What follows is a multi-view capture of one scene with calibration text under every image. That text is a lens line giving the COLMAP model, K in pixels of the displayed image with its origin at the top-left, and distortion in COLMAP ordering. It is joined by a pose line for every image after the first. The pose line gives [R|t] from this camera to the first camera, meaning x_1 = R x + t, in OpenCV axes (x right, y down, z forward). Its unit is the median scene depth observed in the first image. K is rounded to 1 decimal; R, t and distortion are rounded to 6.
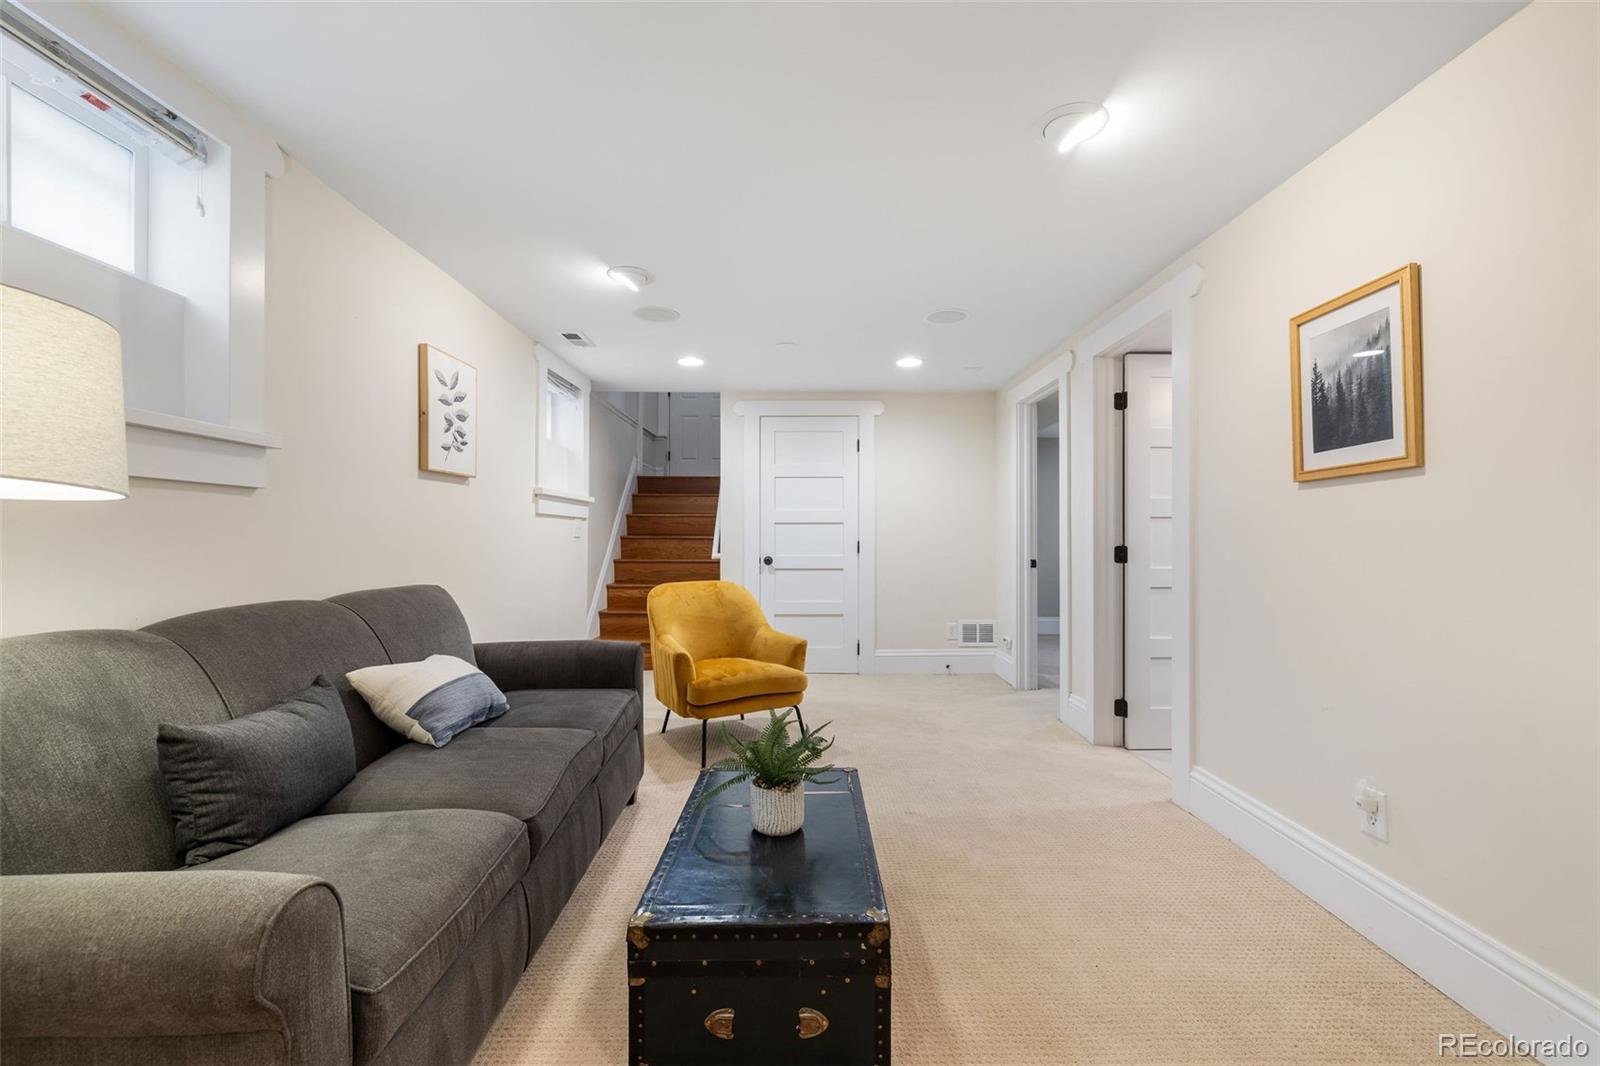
lens RADIAL K [[670.6, 0, 800.0], [0, 670.6, 533.0], [0, 0, 1]] dist [0.001328, 0.000285]
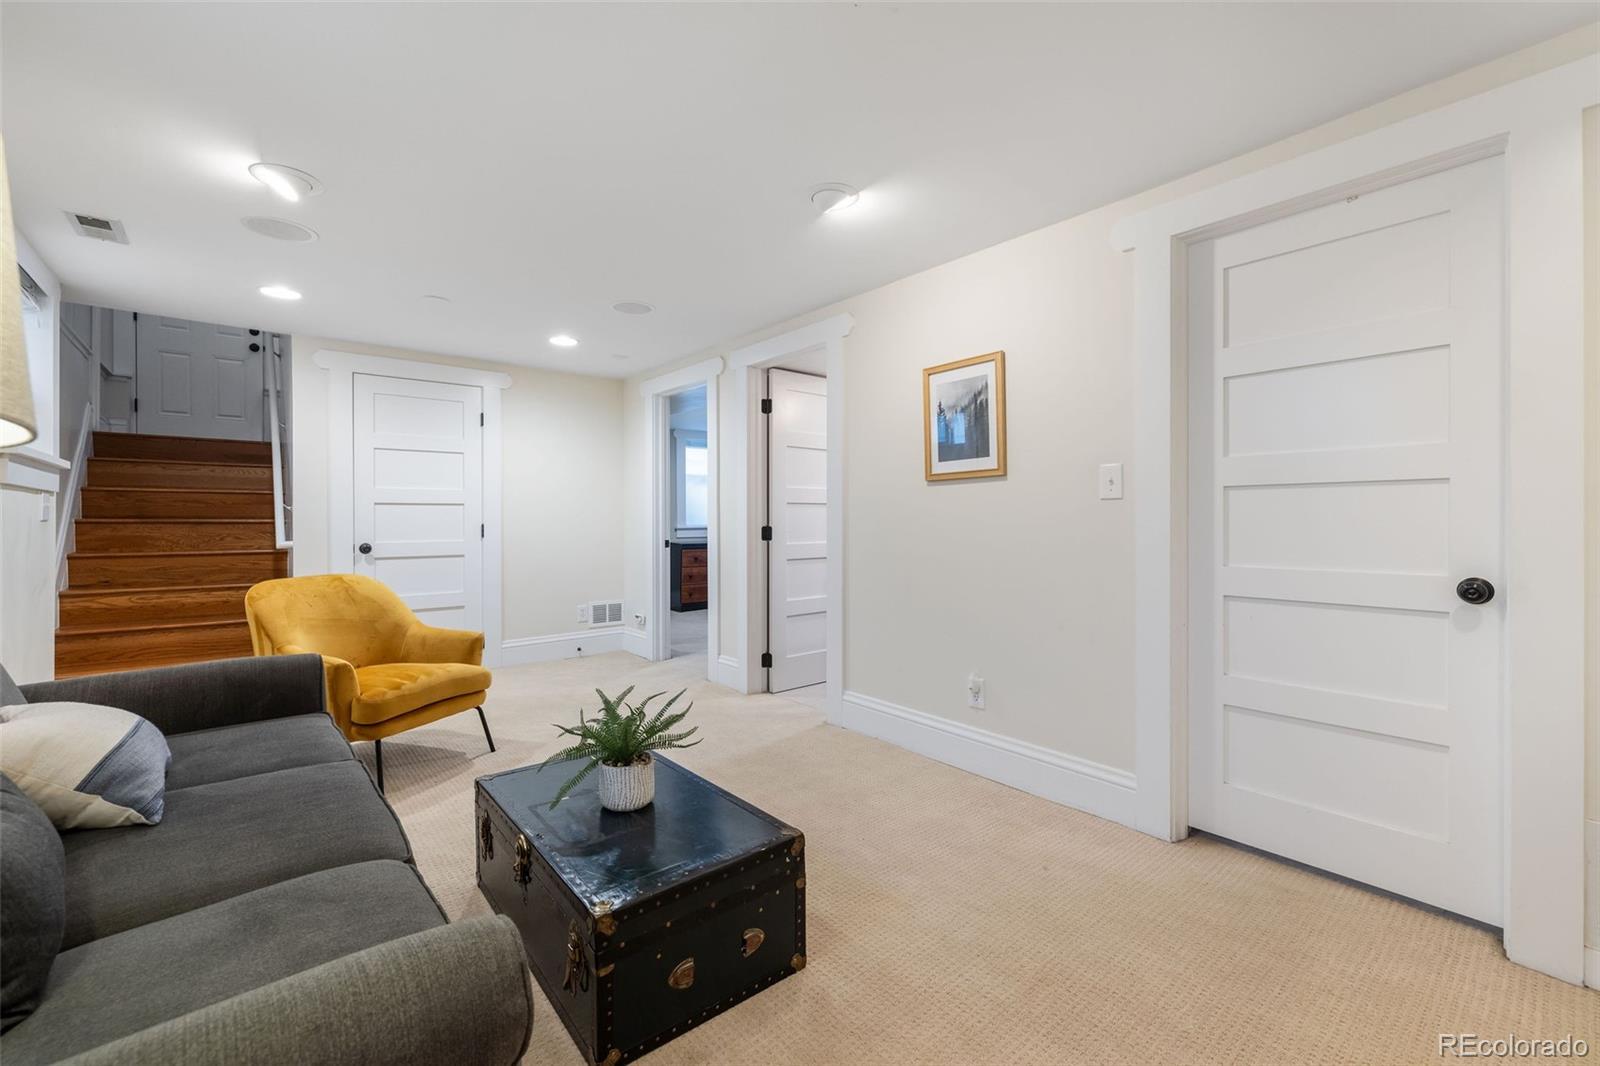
lens RADIAL K [[675.4, 0, 801.5], [0, 675.4, 519.3], [0, 0, 1]] dist [0.001494, 0.000524]
pose [[0.770084, -0.001568, 0.637940, -0.259094], [-0.001571, 0.999989, 0.004354, 0.001308], [-0.637940, -0.004355, 0.770074, 0.023014]]
